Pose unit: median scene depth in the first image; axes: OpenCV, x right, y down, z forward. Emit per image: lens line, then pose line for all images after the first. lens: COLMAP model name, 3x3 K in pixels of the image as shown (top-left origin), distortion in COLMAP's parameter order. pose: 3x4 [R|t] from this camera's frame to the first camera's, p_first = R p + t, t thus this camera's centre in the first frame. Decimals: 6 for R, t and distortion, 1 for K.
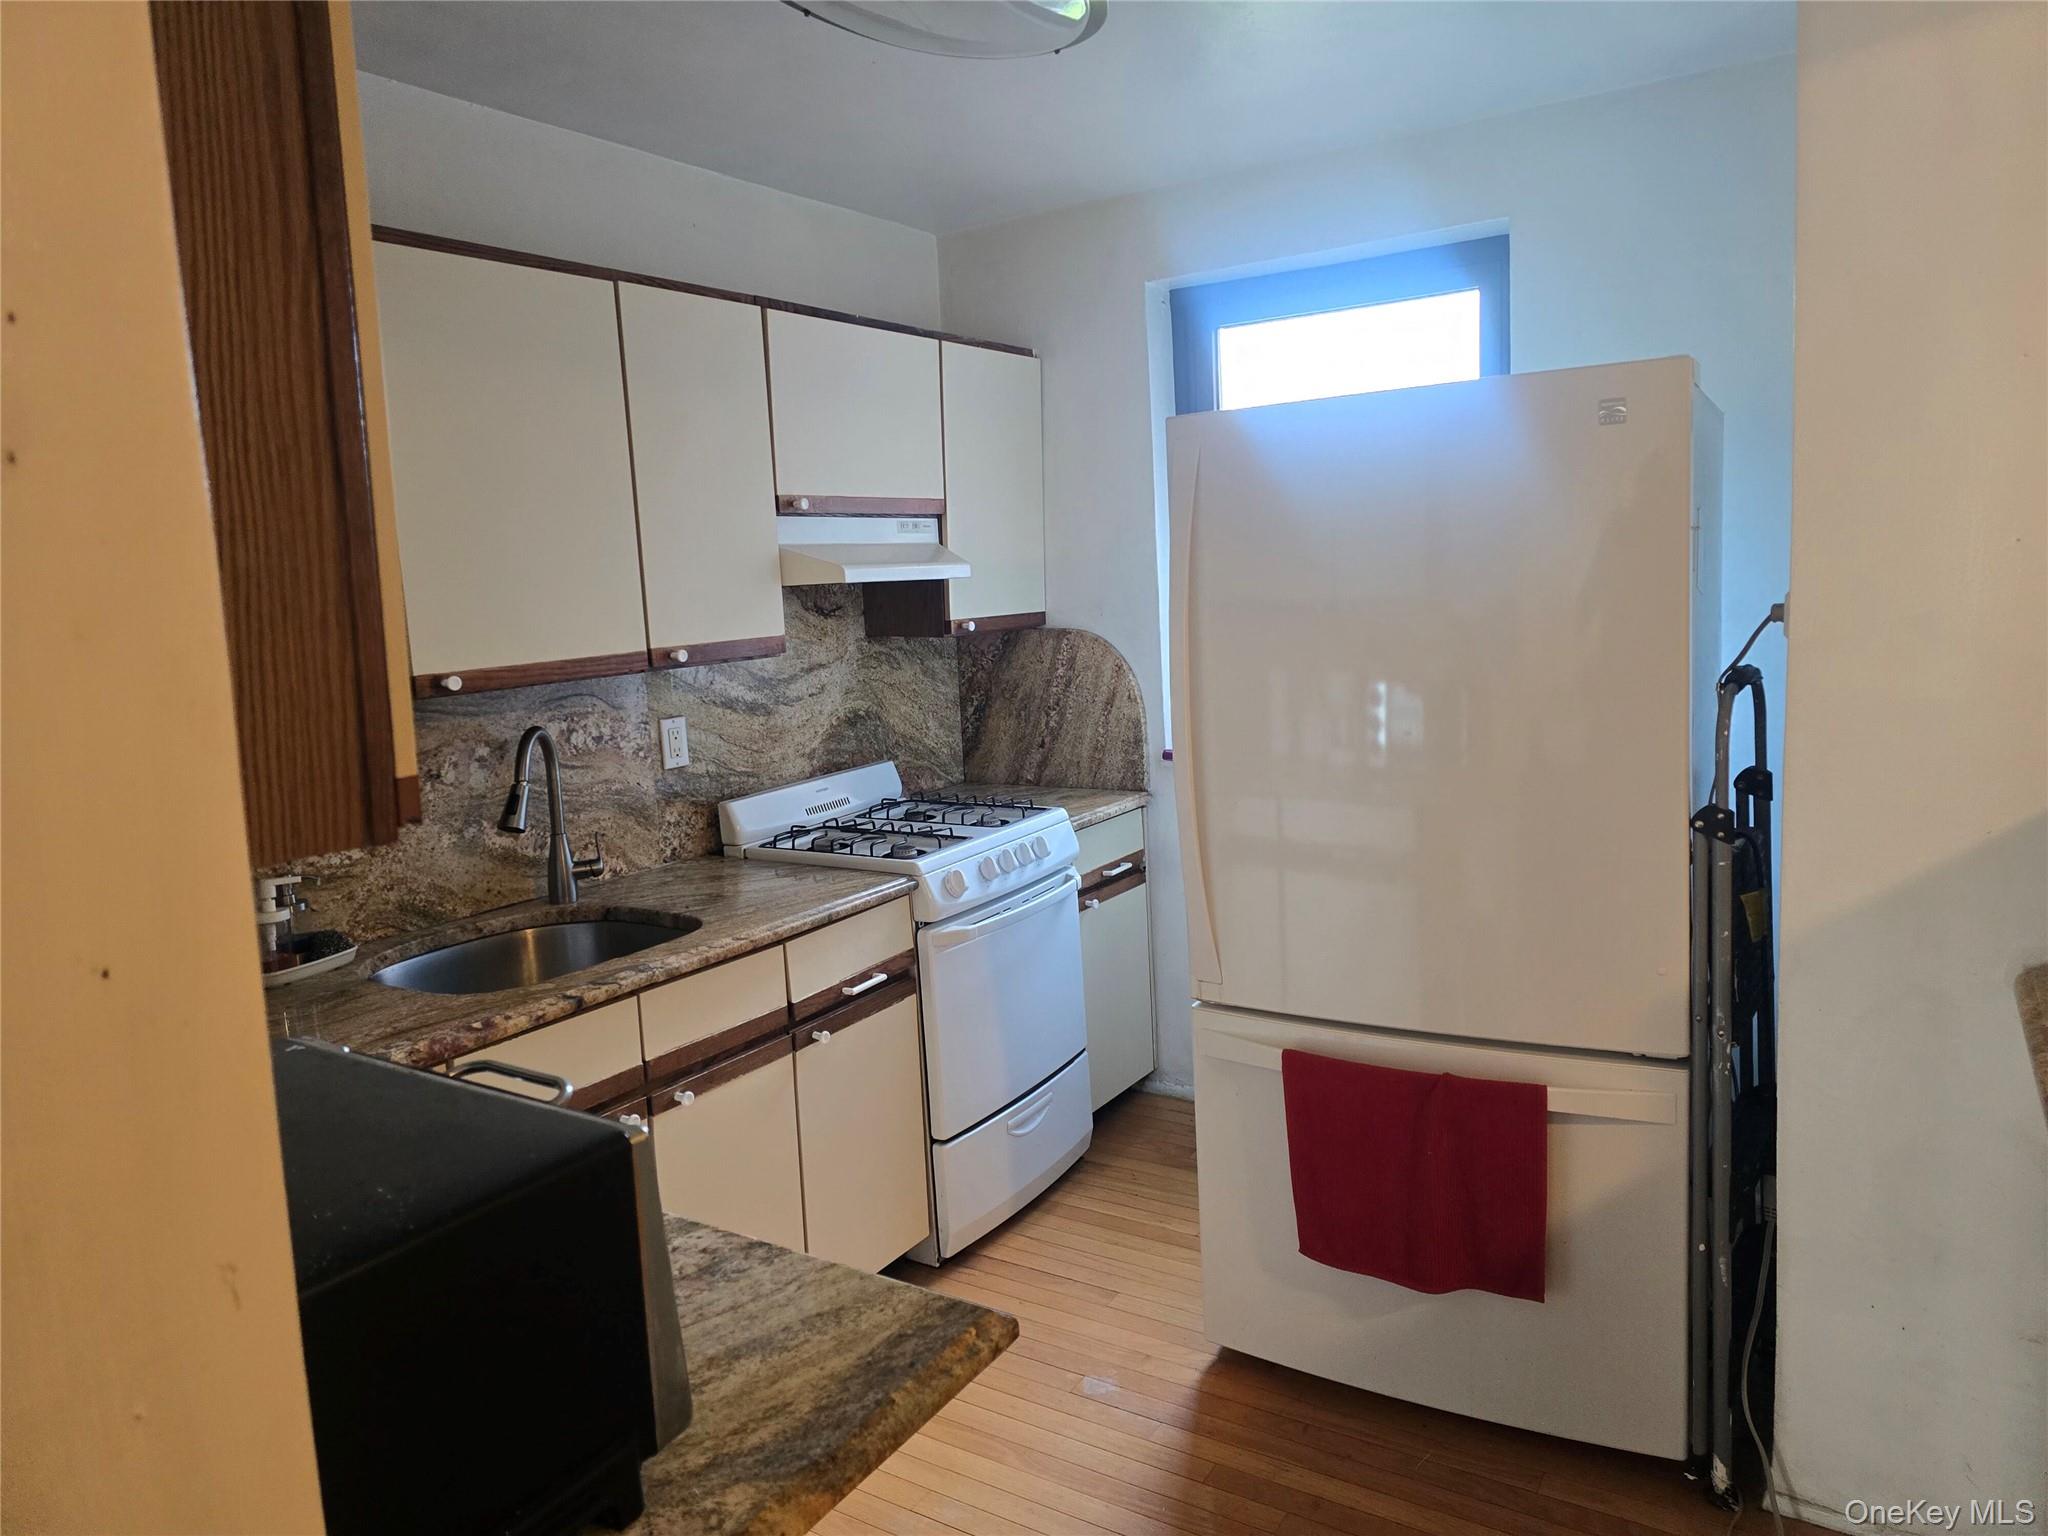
lens RADIAL K [[1363.8, 0, 1026.5], [0, 1363.8, 725.8], [0, 0, 1]] dist [0.078235, 0.000201]
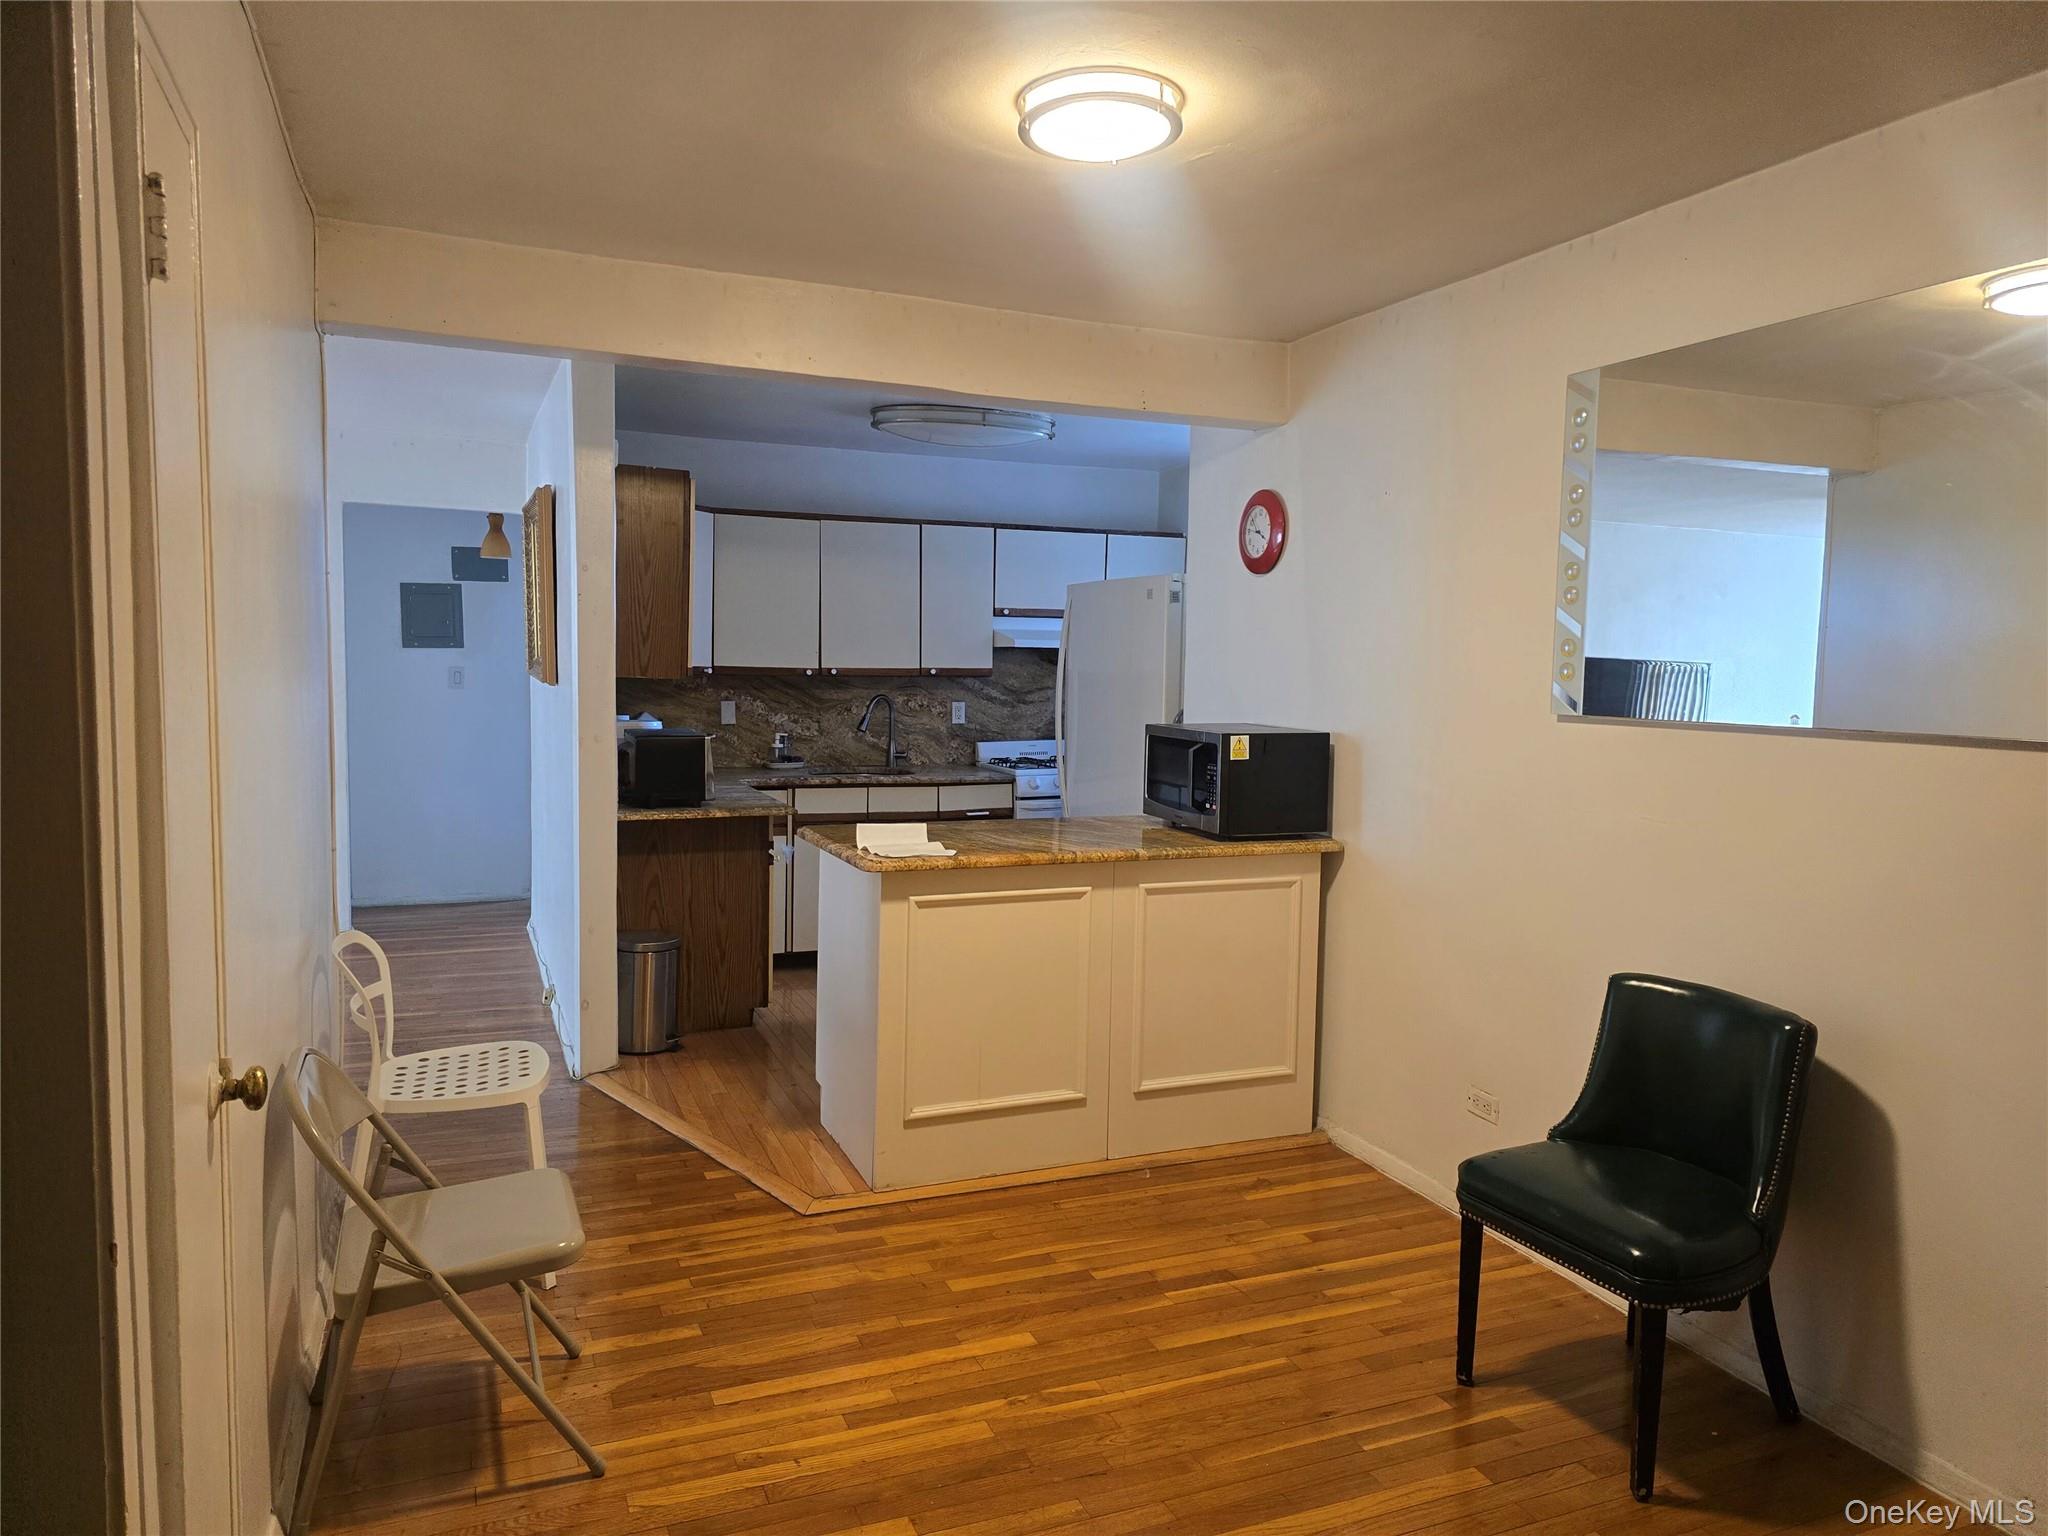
lens RADIAL K [[1376.9, 0, 1028.4], [0, 1376.9, 763.1], [0, 0, 1]] dist [-0.000003, -0.000393]
pose [[0.824333, 0.105368, -0.556213, 1.173587], [-0.120306, 0.992689, 0.009754, 0.061810], [0.553174, 0.058875, 0.830983, -0.873416]]
